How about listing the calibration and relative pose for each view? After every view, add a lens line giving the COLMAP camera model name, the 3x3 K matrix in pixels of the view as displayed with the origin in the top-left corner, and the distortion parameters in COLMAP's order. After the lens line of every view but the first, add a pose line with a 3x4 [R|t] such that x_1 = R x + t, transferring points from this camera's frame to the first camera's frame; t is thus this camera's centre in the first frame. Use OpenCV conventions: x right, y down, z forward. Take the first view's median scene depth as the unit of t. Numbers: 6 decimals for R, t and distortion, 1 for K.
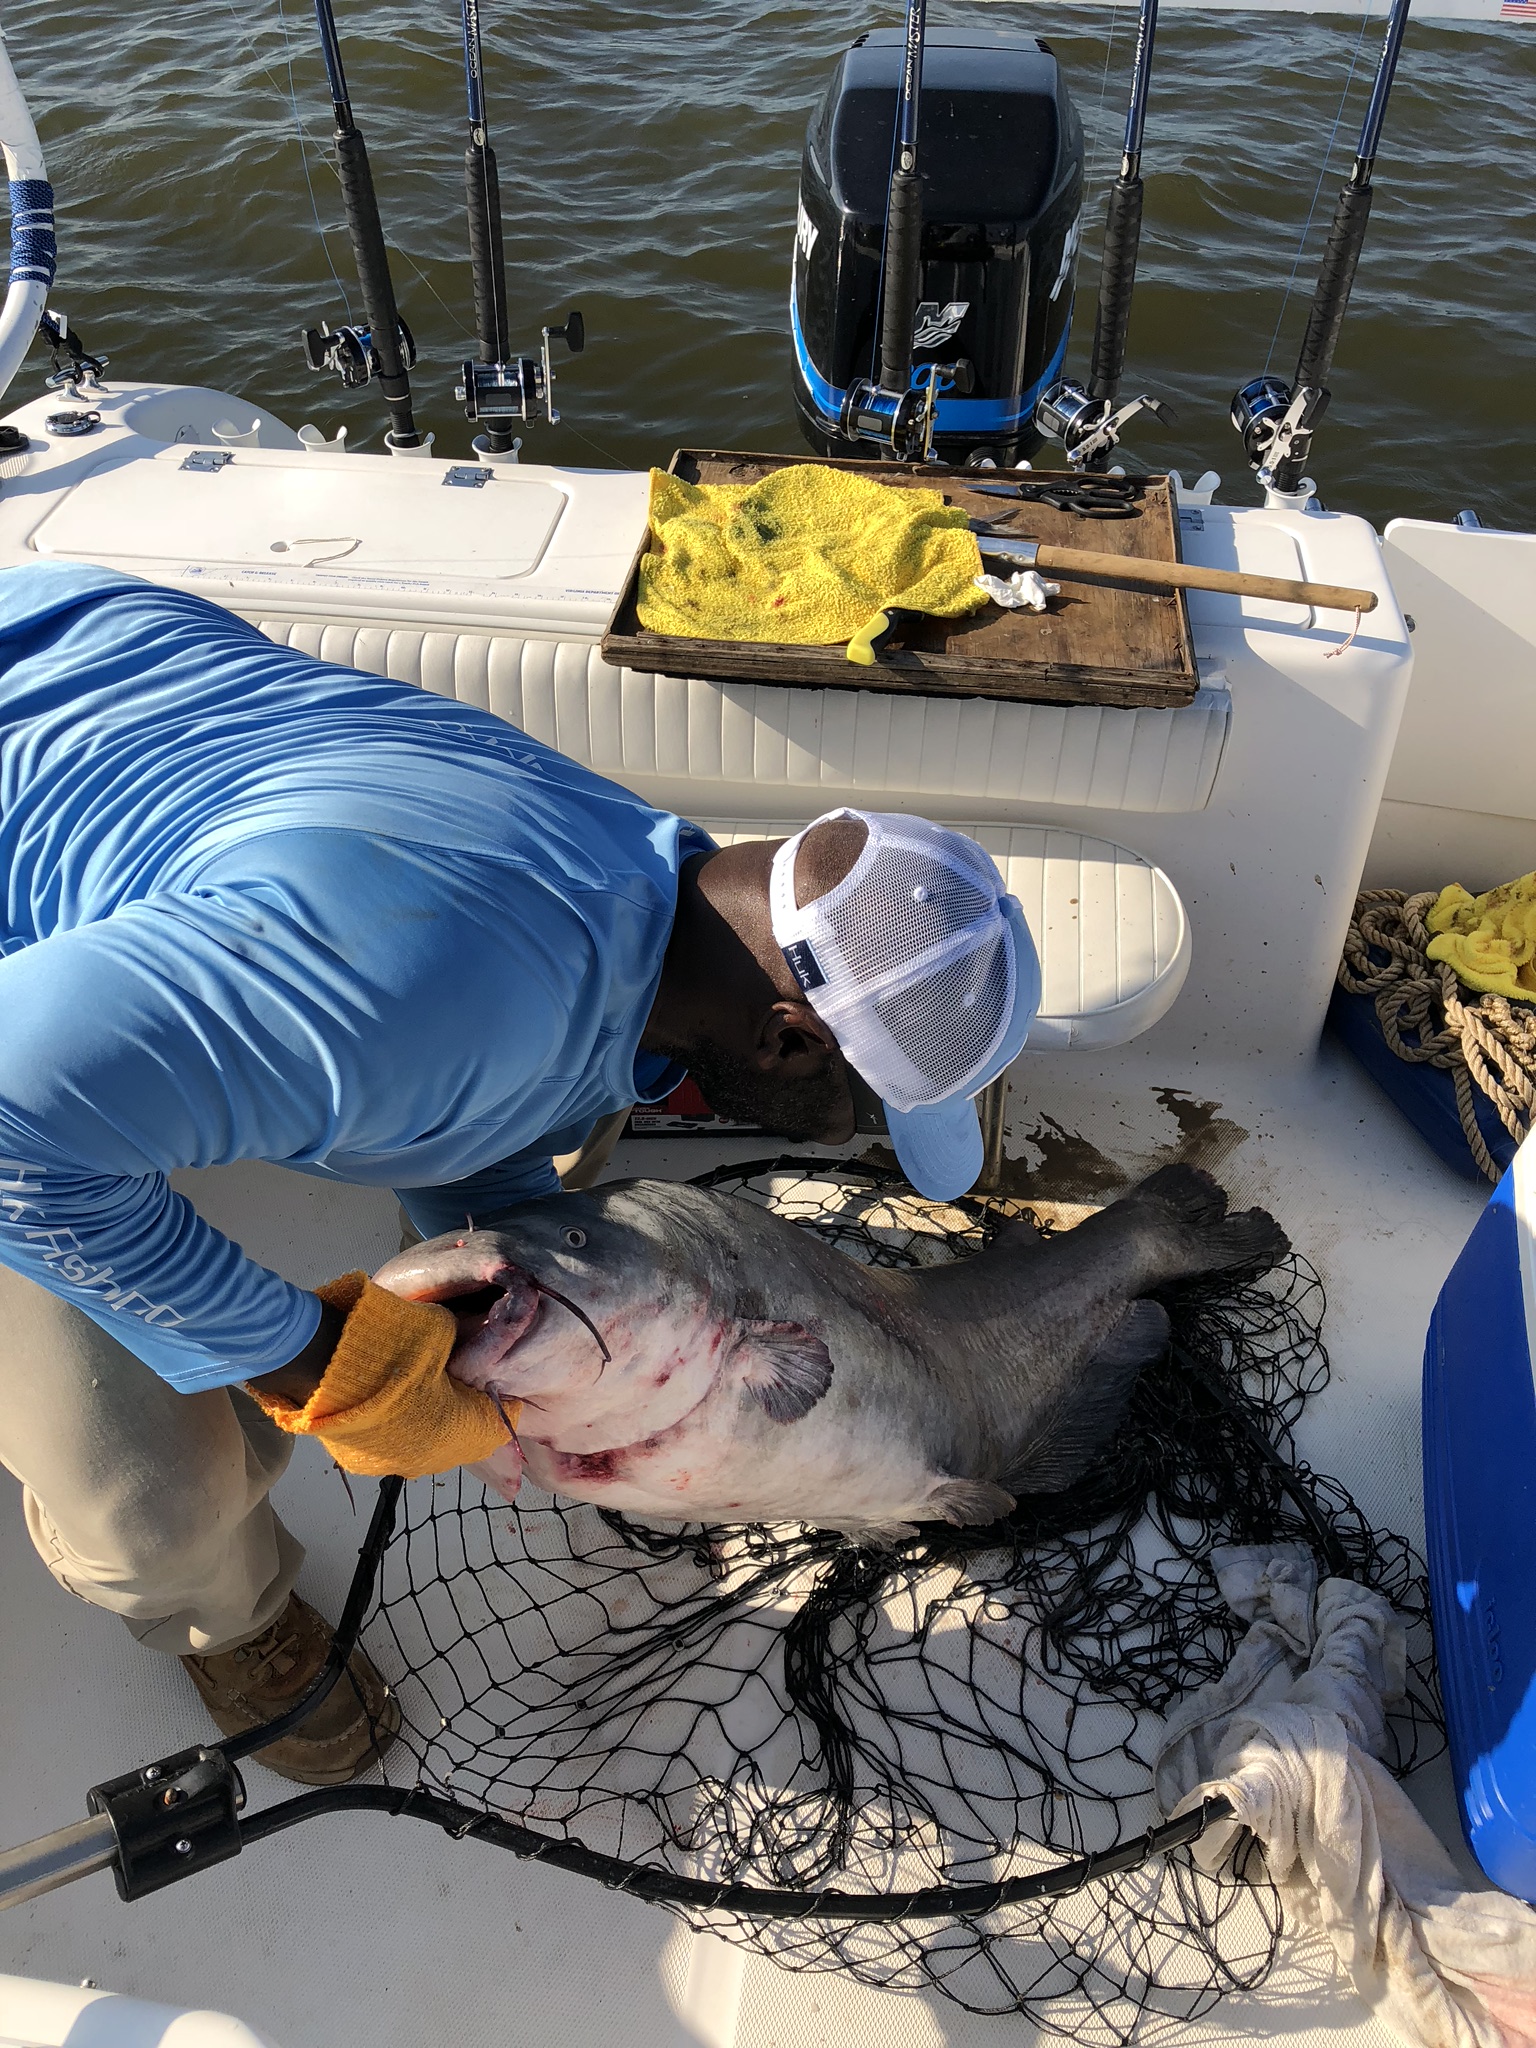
lens RADIAL K [[1700.7, 0, 768.0], [0, 1700.7, 1024.0], [0, 0, 1]] dist [0.004839, -0.001838]
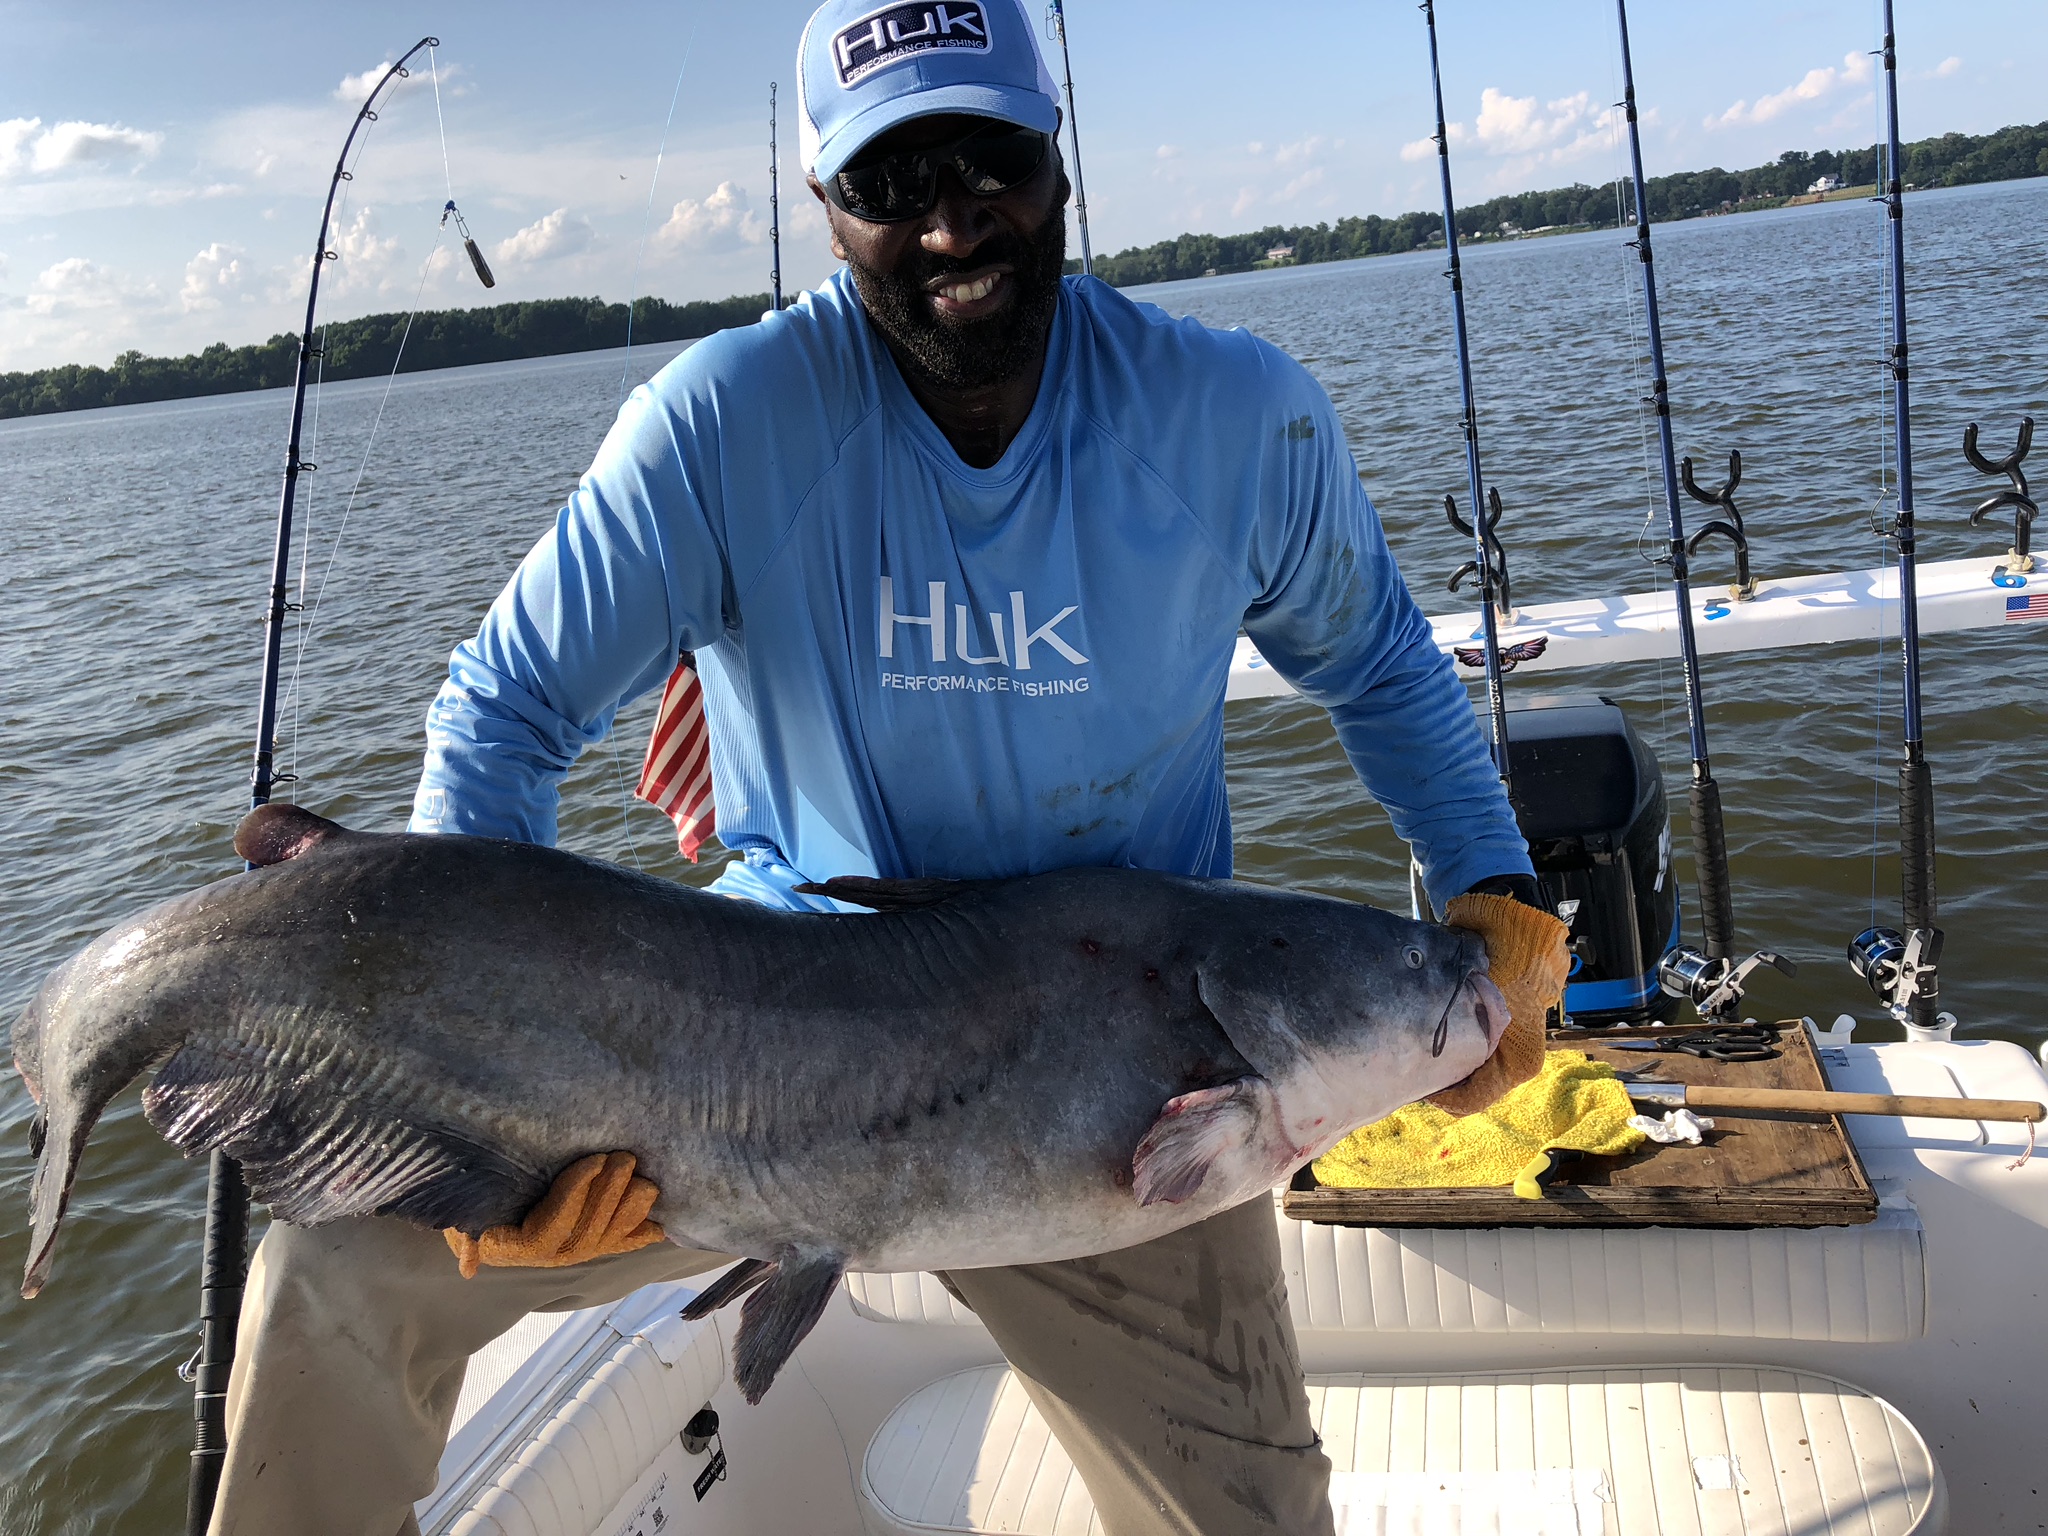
lens RADIAL K [[1745.9, 0, 1029.3], [0, 1745.9, 753.9], [0, 0, 1]] dist [-0.001815, 0.045421]
pose [[0.977515, -0.113289, -0.177848, -0.024653], [0.006750, 0.859796, -0.510592, 0.097037], [0.210758, 0.497911, 0.841229, -0.113460]]
